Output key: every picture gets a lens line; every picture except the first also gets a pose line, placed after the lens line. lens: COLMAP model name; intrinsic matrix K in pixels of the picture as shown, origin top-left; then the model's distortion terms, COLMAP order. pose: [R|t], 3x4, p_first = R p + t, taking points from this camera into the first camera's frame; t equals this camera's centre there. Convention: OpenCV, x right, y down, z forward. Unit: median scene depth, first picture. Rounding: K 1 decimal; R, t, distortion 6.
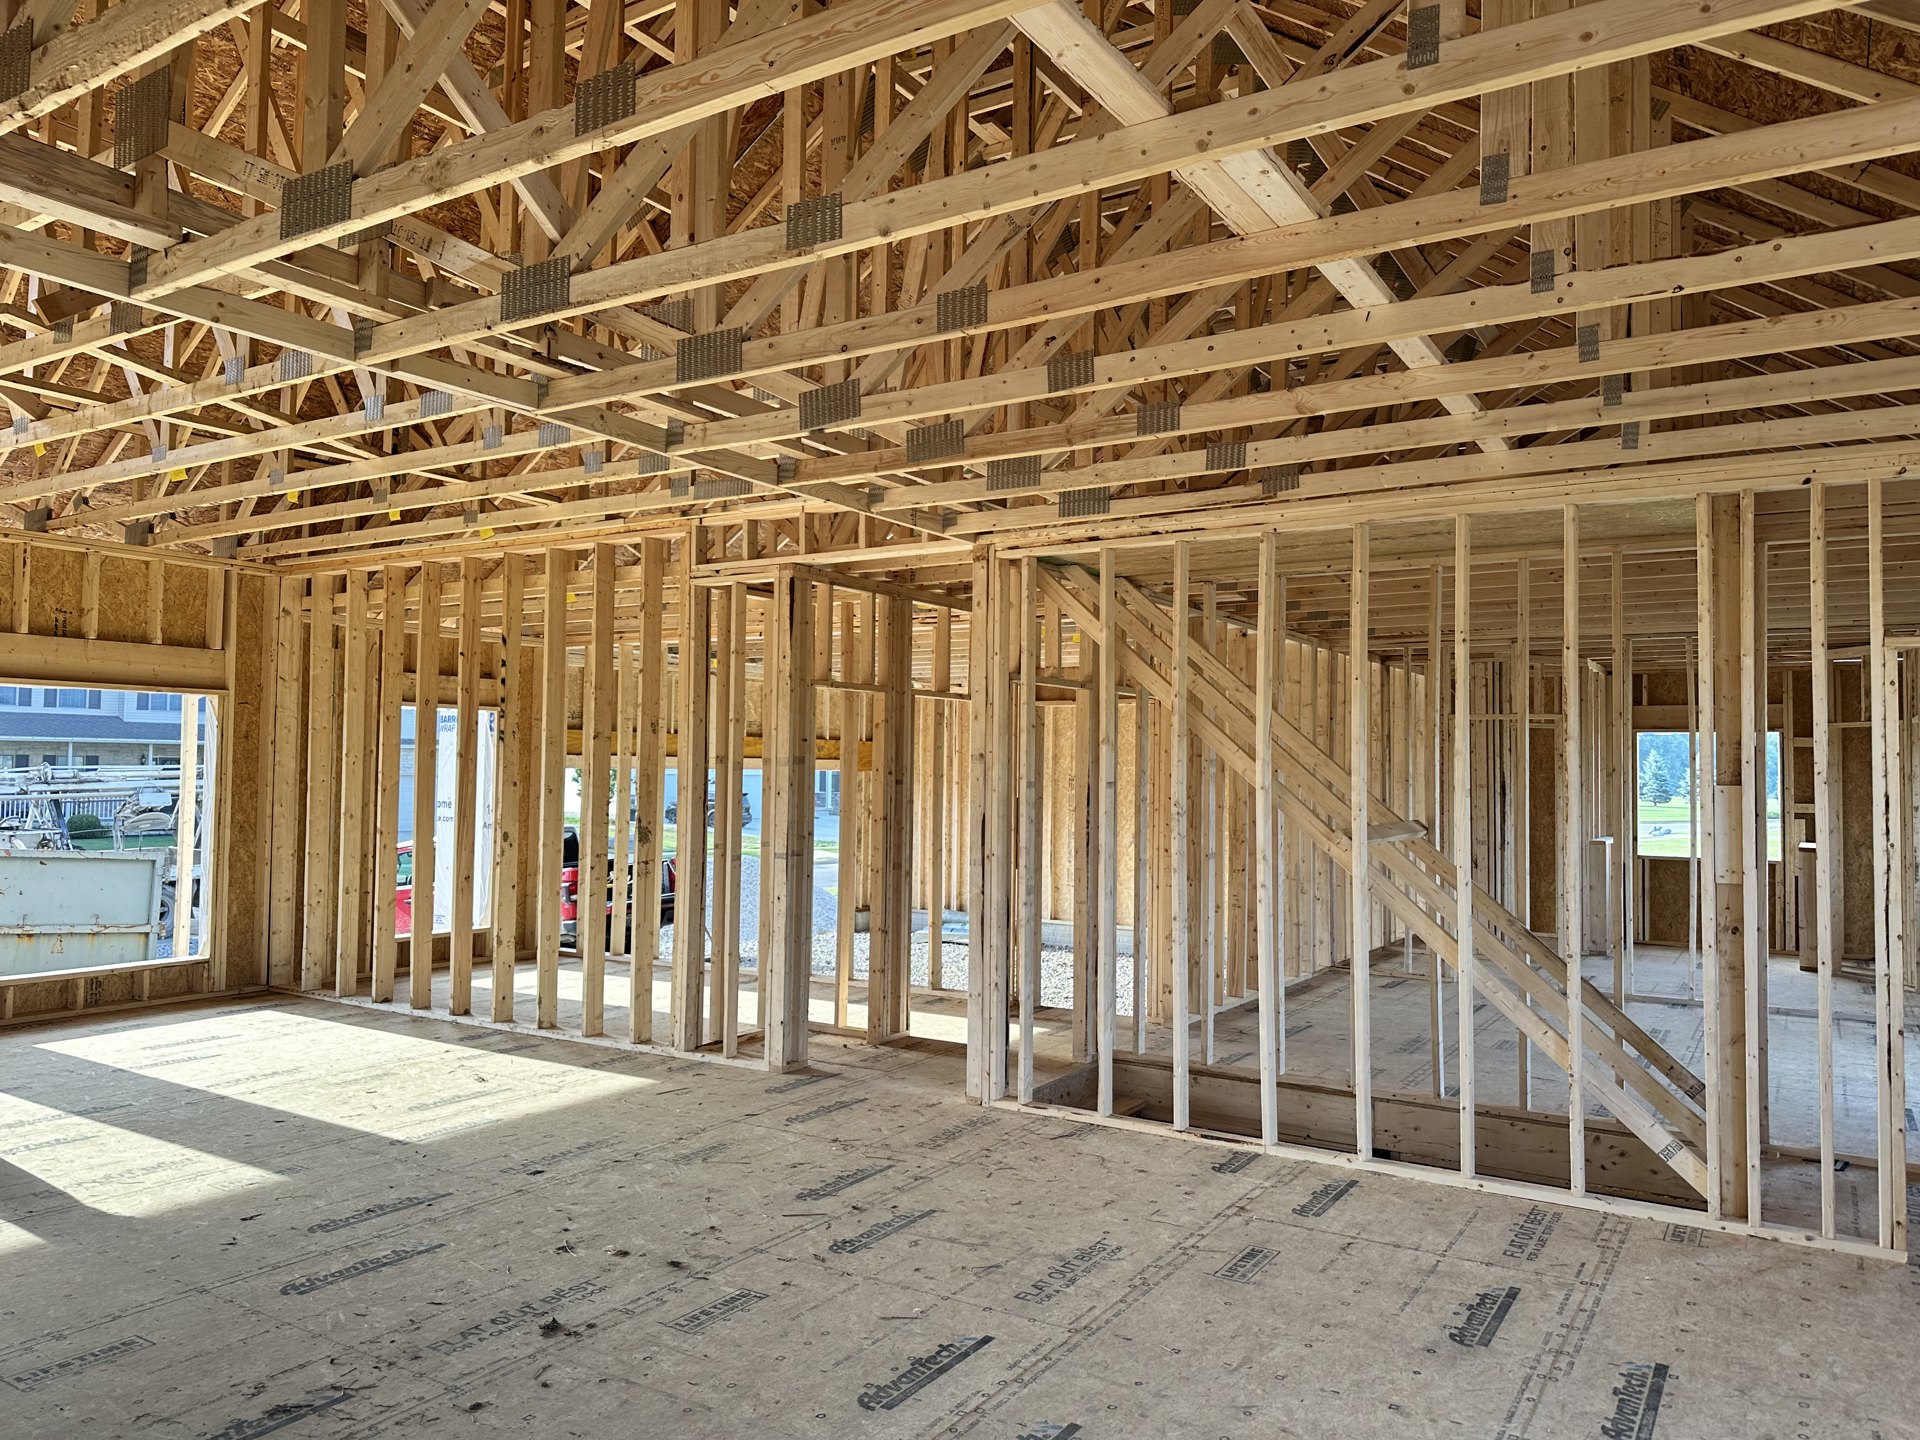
lens RADIAL K [[1343.0, 0, 957.7], [0, 1343.0, 722.2], [0, 0, 1]] dist [0.050637, -0.029748]
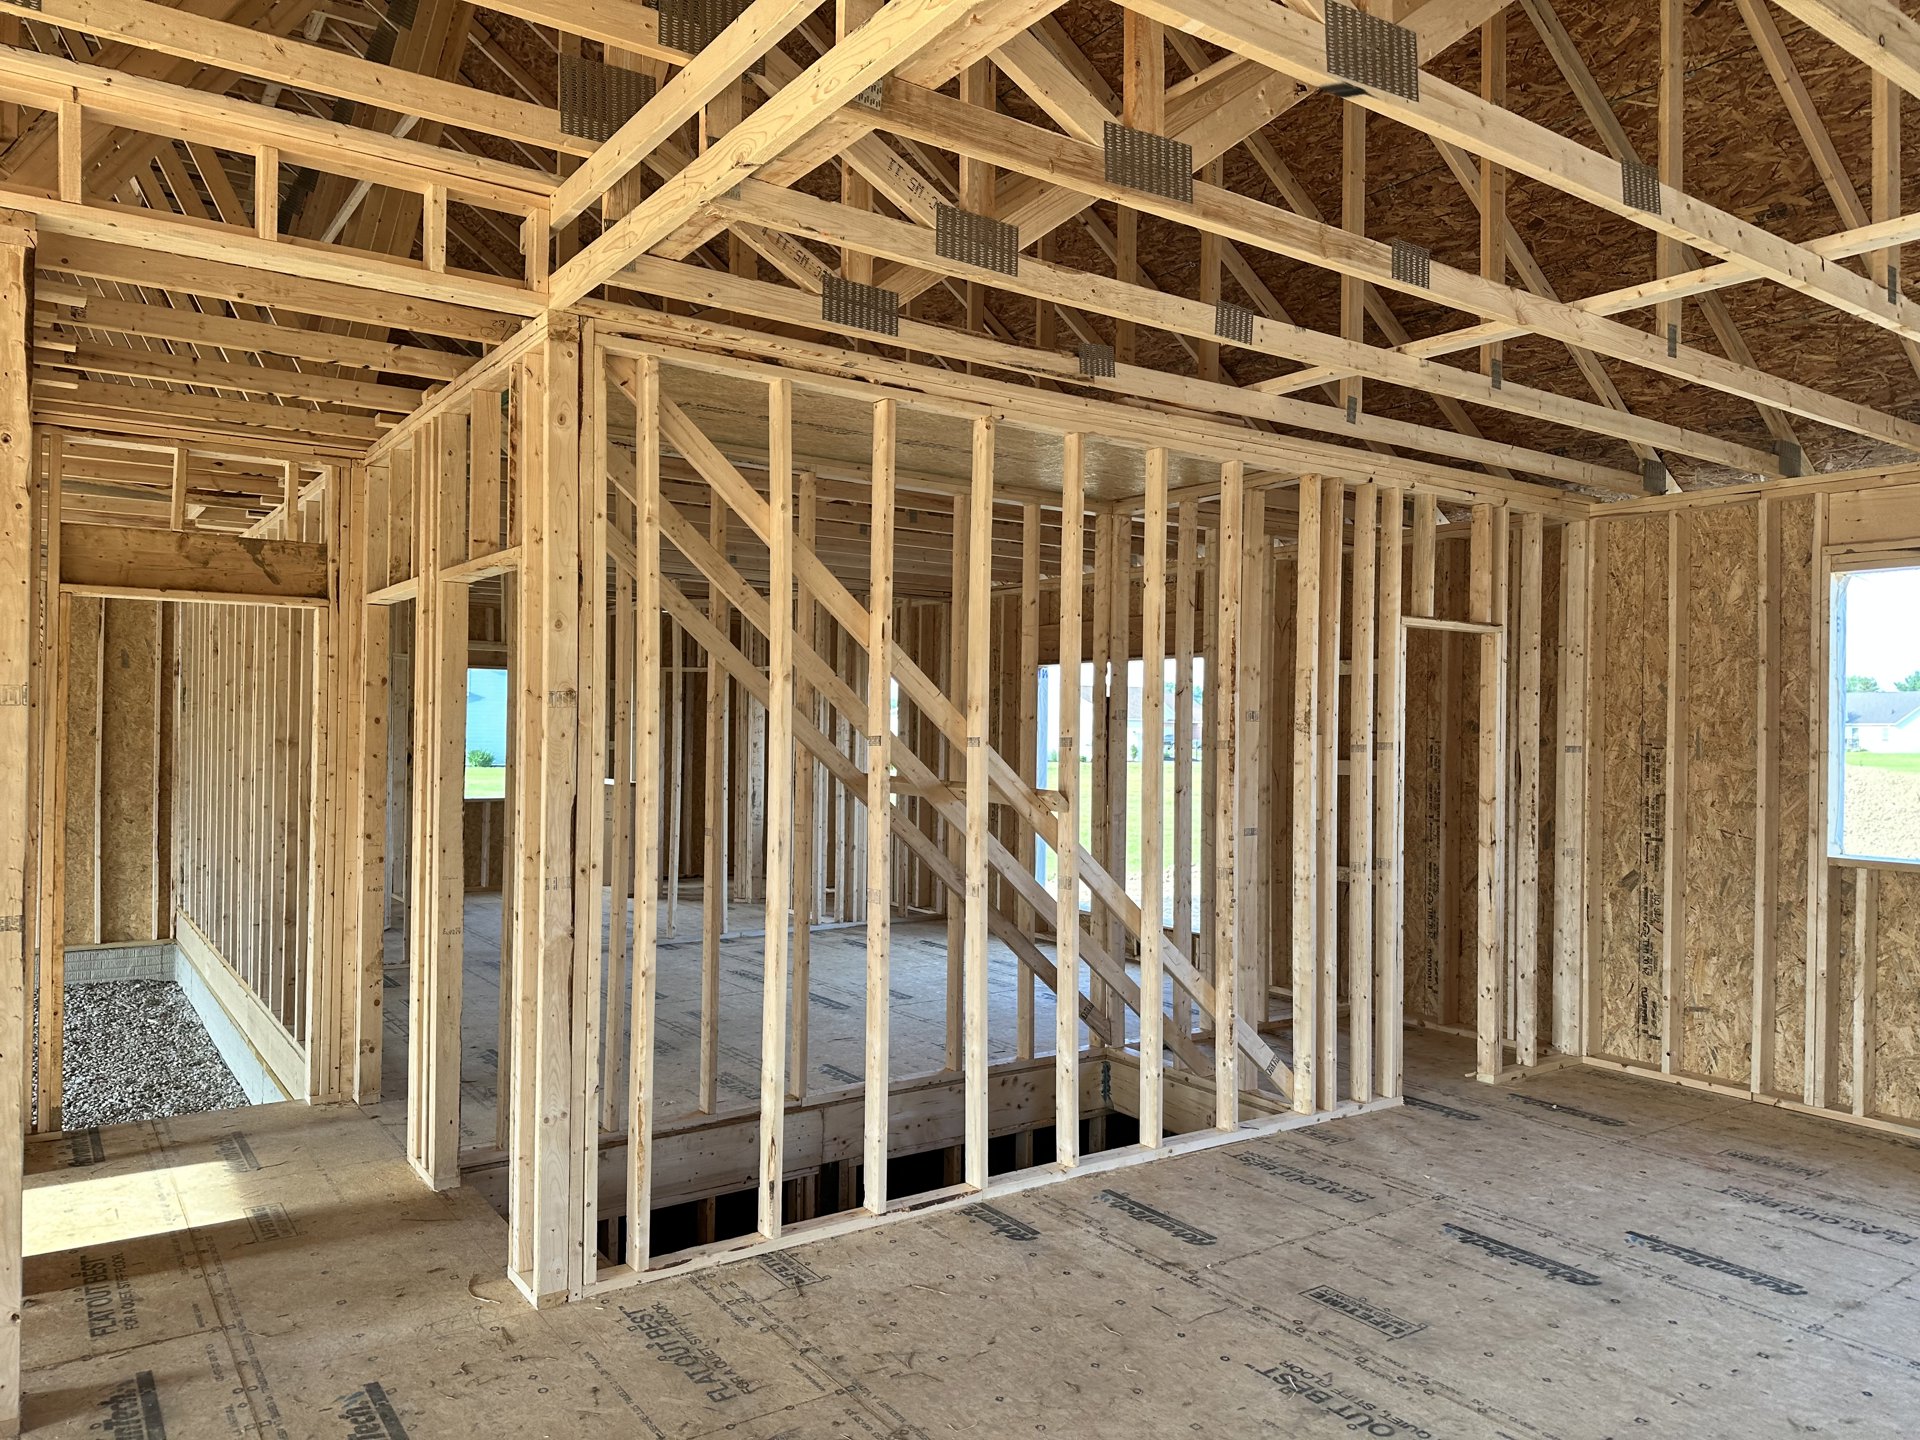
lens RADIAL K [[1343.0, 0, 966.7], [0, 1343.0, 715.2], [0, 0, 1]] dist [0.050637, -0.029748]
pose [[0.354667, 0.007832, 0.934960, -0.641729], [-0.055348, 0.998387, 0.012633, 0.024501], [-0.933353, -0.056228, 0.354529, 0.894073]]
